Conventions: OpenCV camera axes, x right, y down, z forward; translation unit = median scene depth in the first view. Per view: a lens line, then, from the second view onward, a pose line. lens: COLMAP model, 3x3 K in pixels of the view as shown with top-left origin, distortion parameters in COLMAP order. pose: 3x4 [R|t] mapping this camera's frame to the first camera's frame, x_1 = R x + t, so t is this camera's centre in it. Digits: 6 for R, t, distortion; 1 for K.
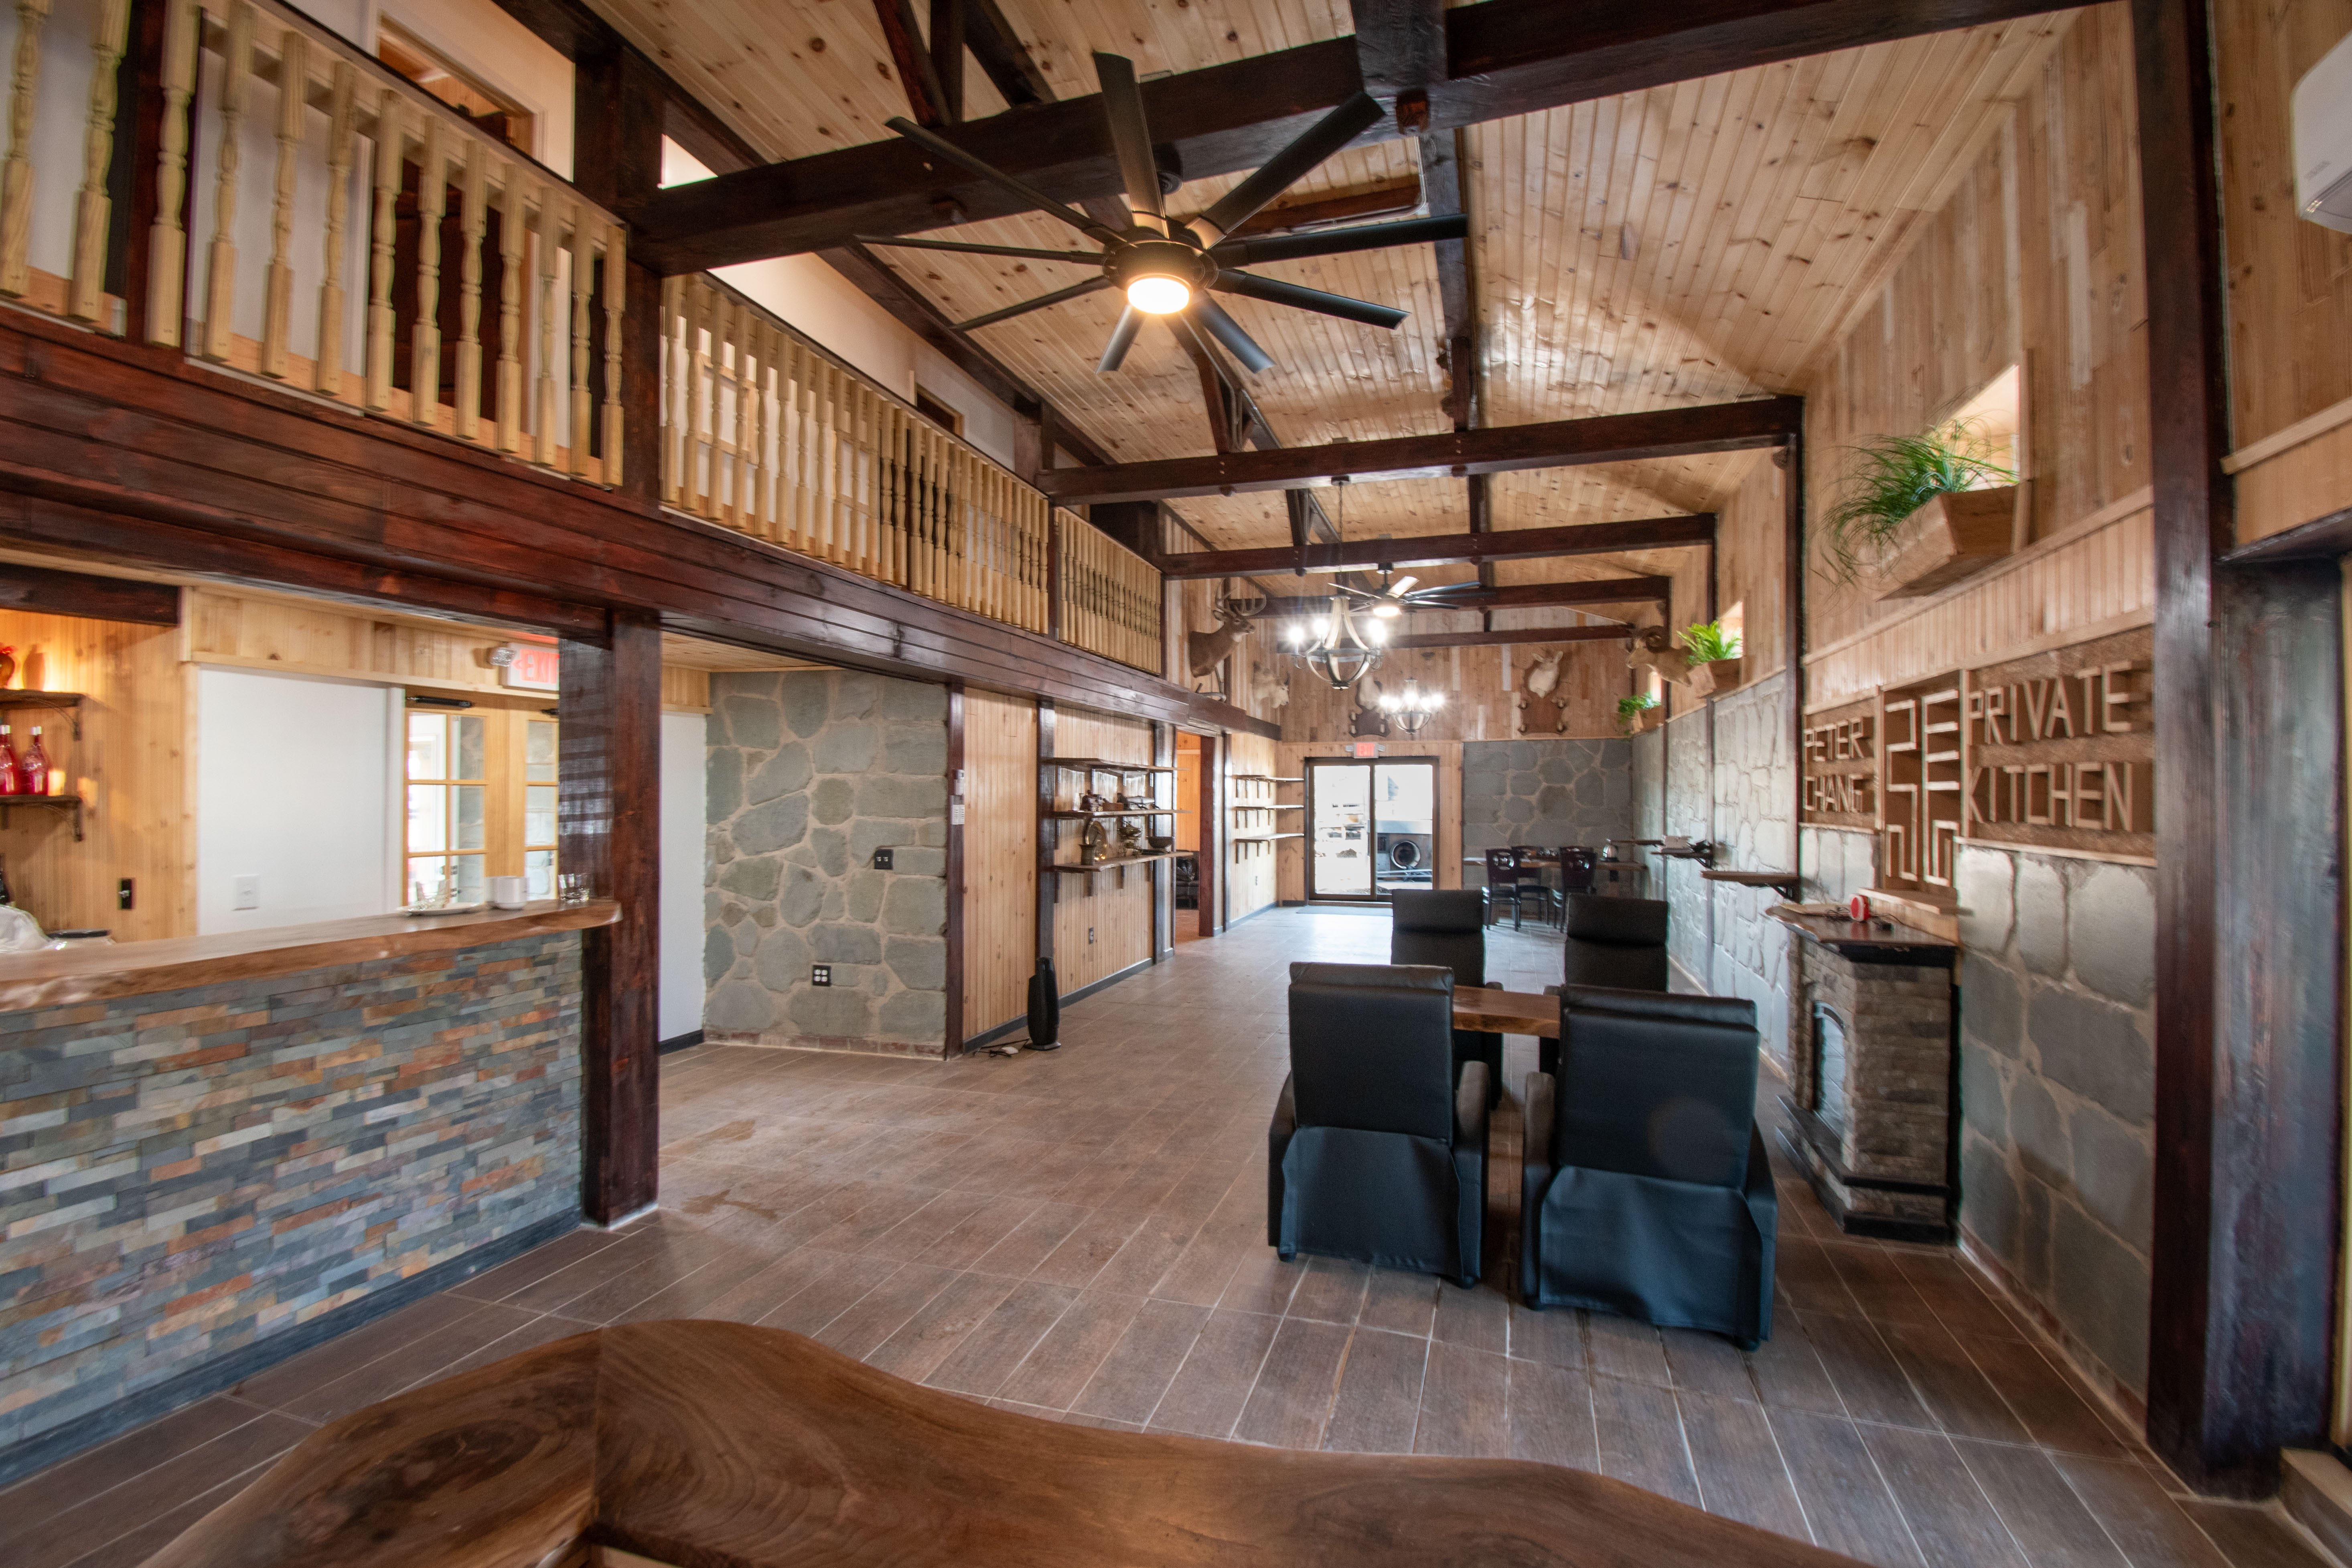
lens RADIAL K [[1051.9, 0, 1173.5], [0, 1051.9, 782.0], [0, 0, 1]] dist [0.009232, -0.021983]
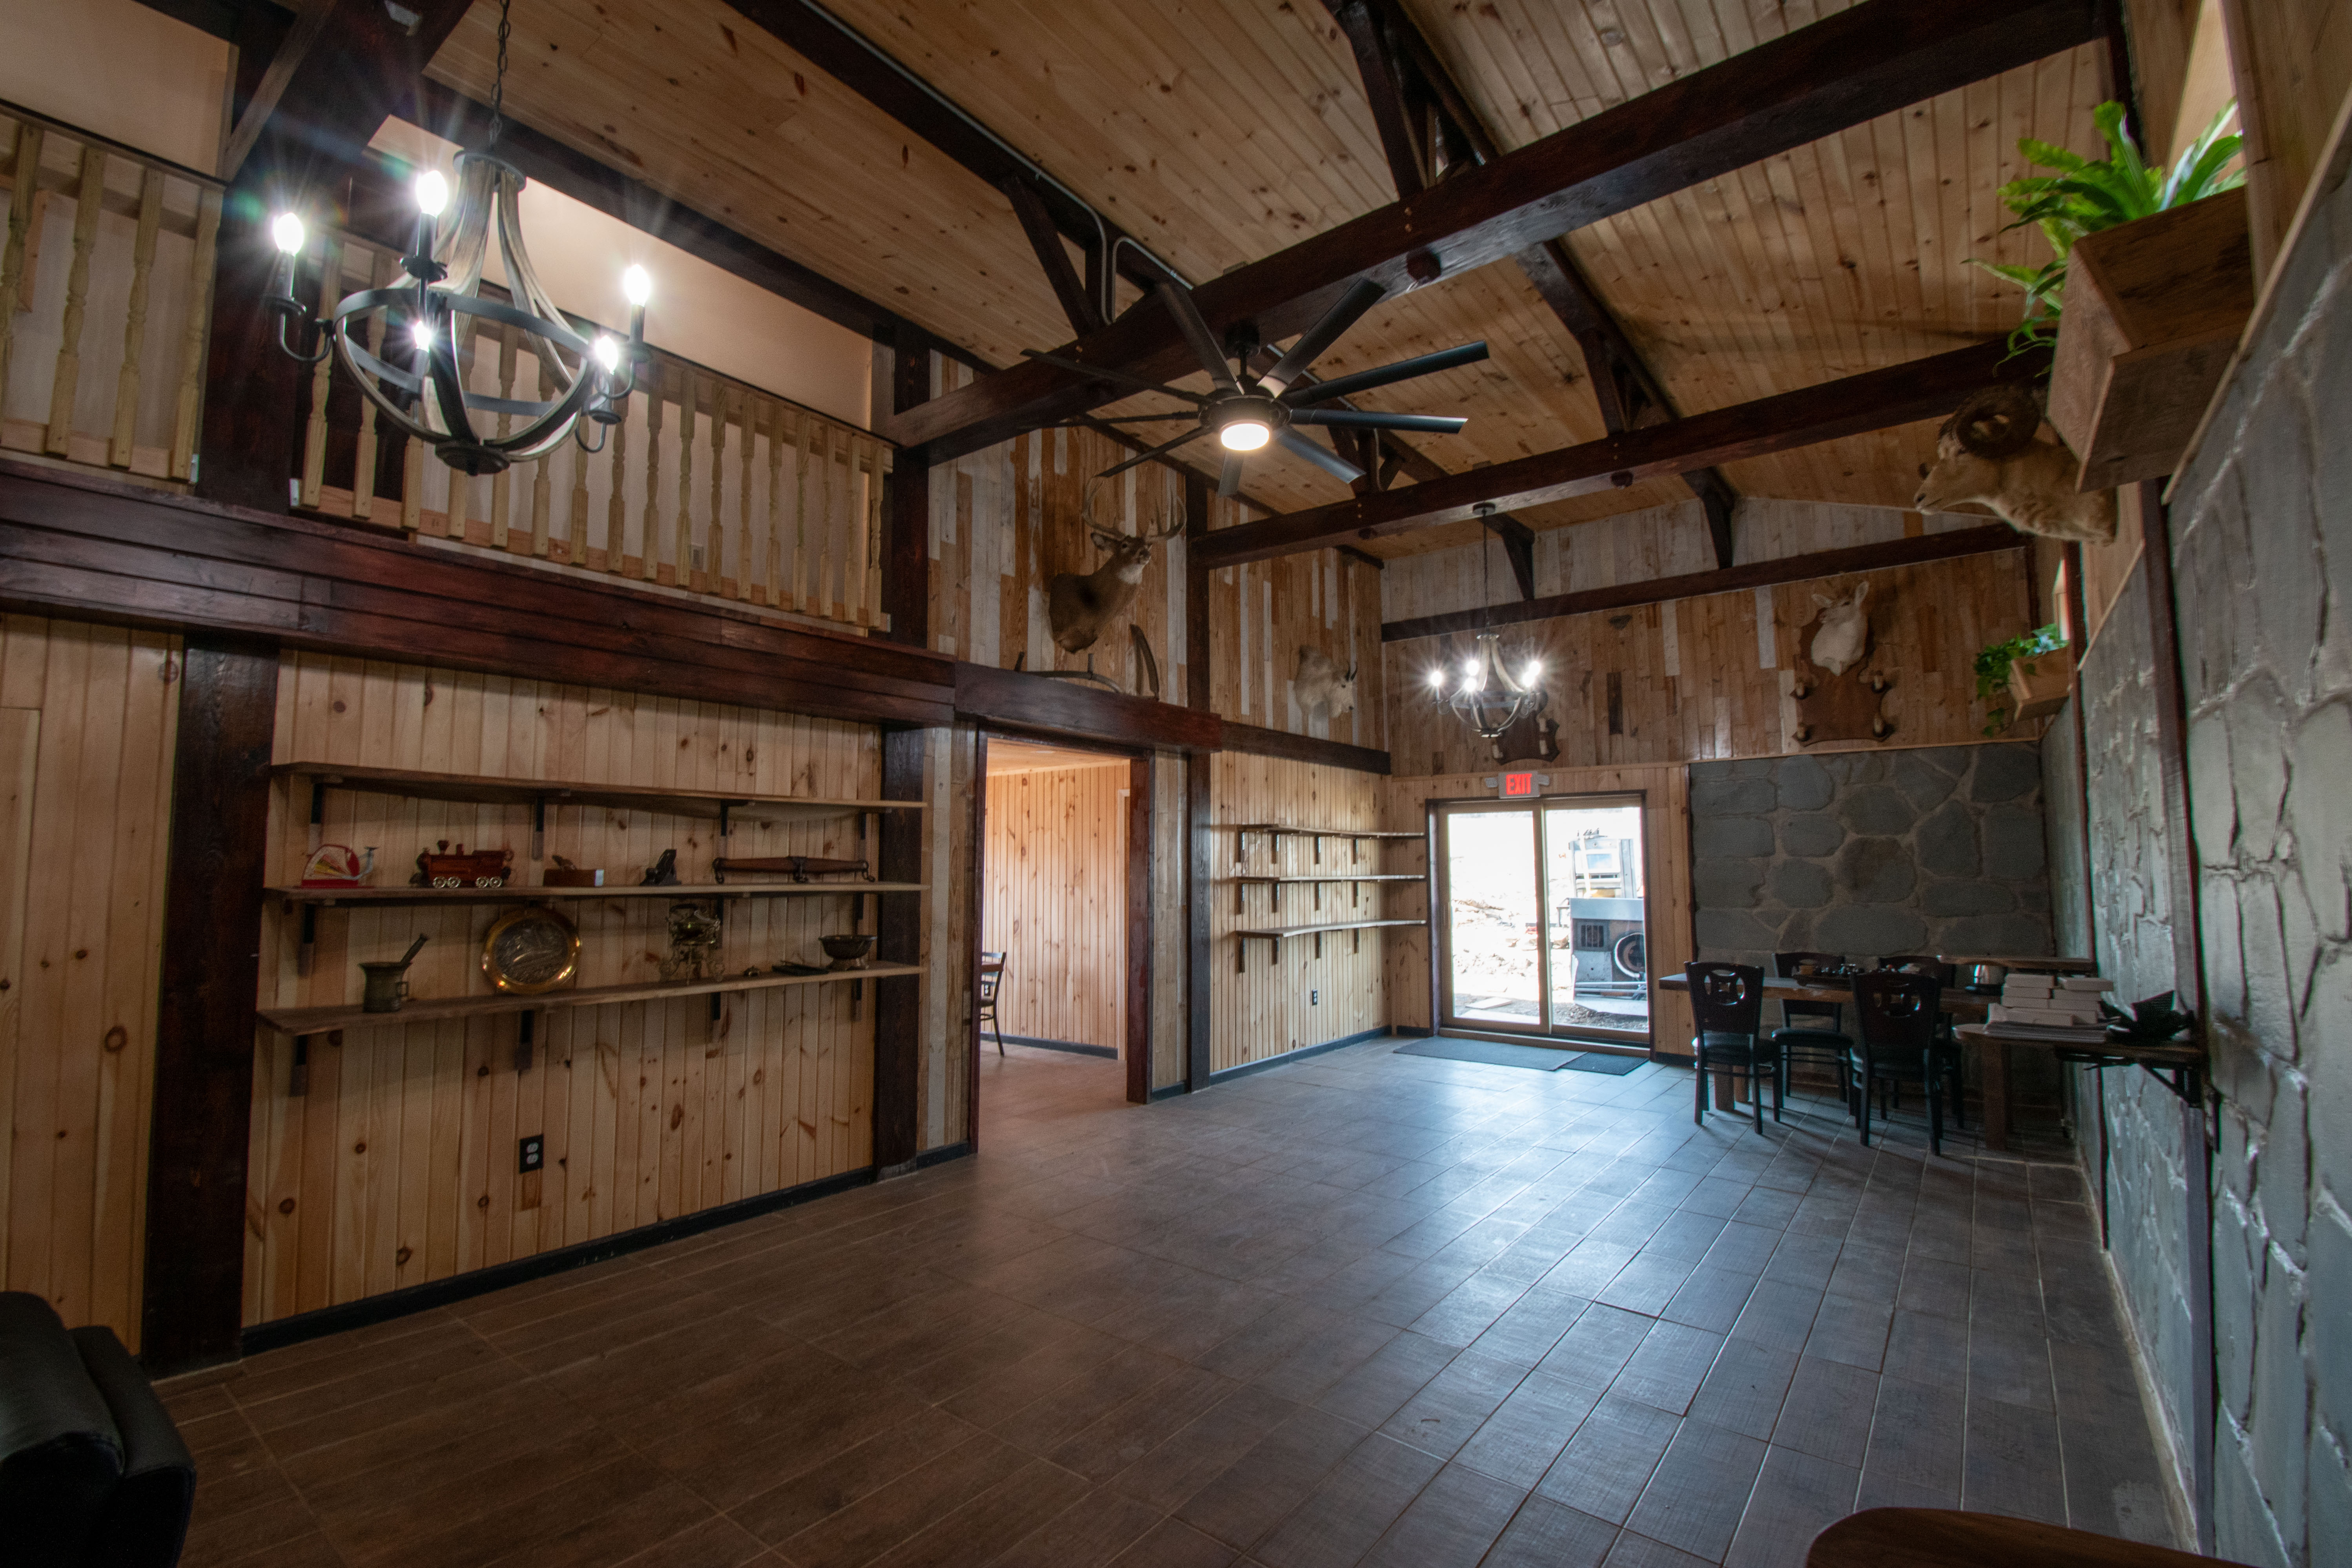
lens RADIAL K [[1035.8, 0, 1175.0], [0, 1035.8, 779.4], [0, 0, 1]] dist [0.021828, -0.022941]
pose [[0.939595, -0.031568, -0.340829, 0.457403], [0.007381, 0.997375, -0.072029, 0.019195], [0.342208, 0.065163, 0.937362, 0.840602]]
